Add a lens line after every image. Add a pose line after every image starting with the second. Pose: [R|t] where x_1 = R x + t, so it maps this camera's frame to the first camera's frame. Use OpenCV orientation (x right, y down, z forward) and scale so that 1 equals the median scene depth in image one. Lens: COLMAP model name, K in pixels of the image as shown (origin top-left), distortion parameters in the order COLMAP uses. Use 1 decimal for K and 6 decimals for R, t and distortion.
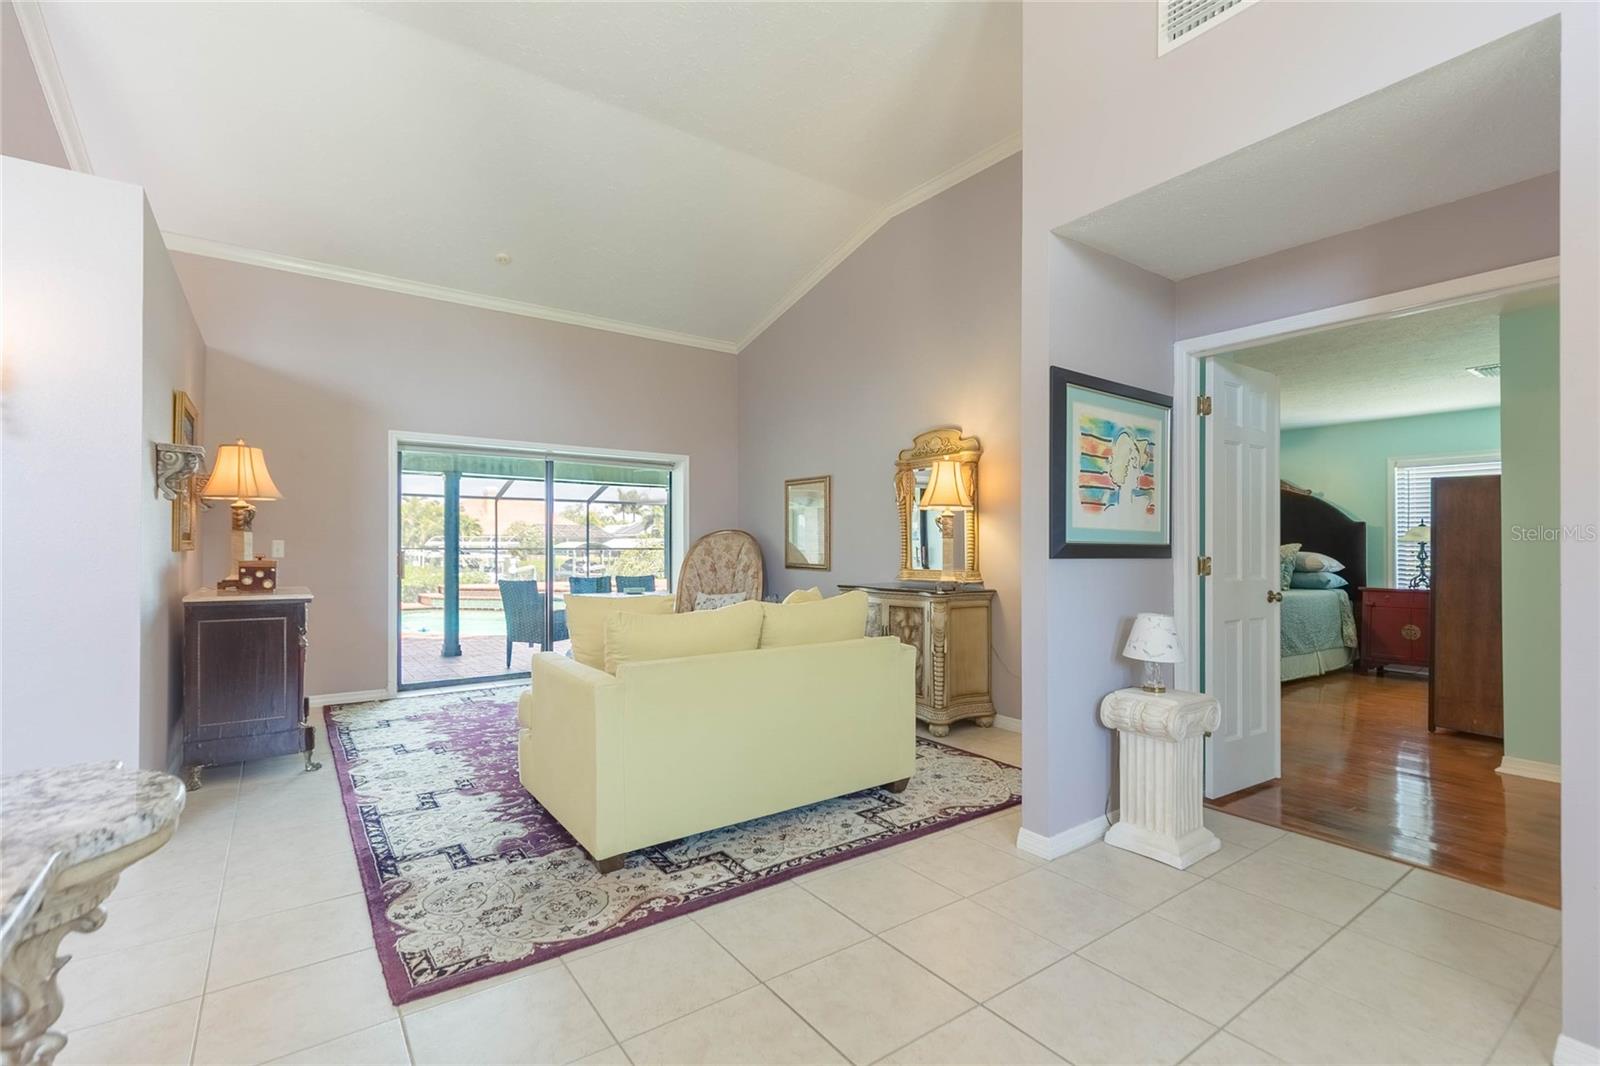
lens RADIAL K [[722.1, 0, 788.3], [0, 722.1, 541.0], [0, 0, 1]] dist [-0.006332, 0.002612]
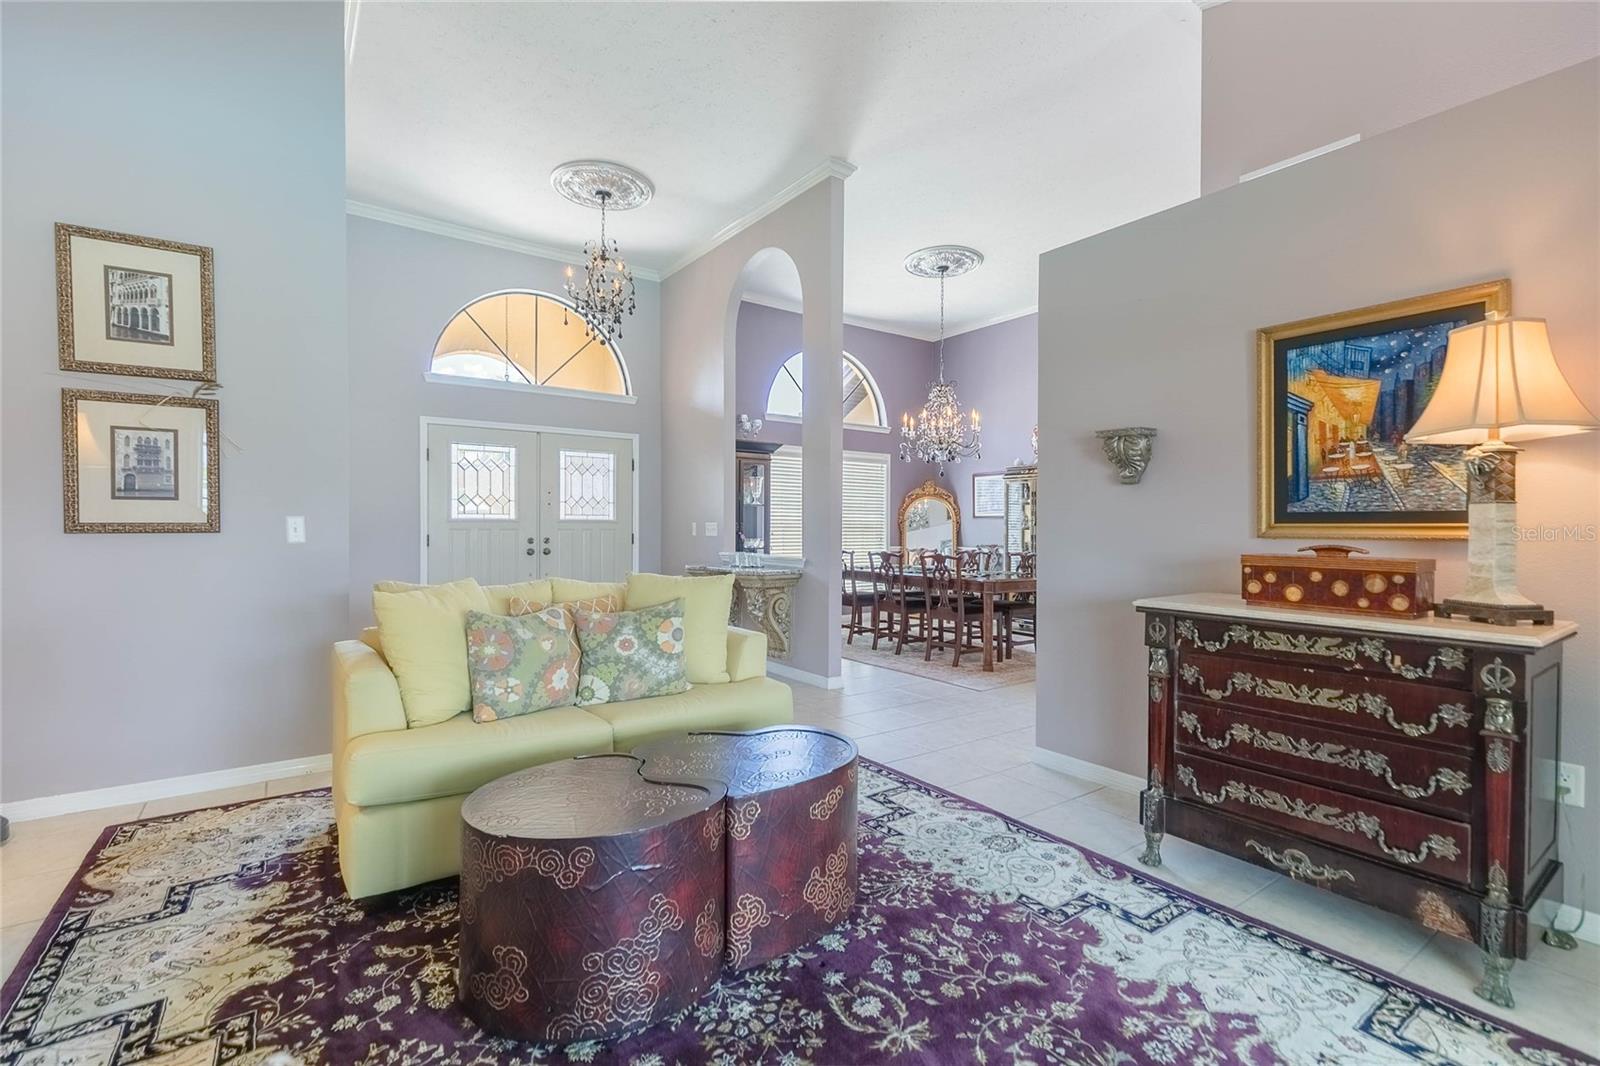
lens RADIAL K [[722.1, 0, 797.1], [0, 722.1, 538.3], [0, 0, 1]] dist [-0.006332, 0.002612]
pose [[-0.999920, -0.011347, -0.005527, -0.210830], [-0.011391, 0.999903, 0.008009, 0.006915], [0.005436, 0.008071, -0.999953, 1.092025]]
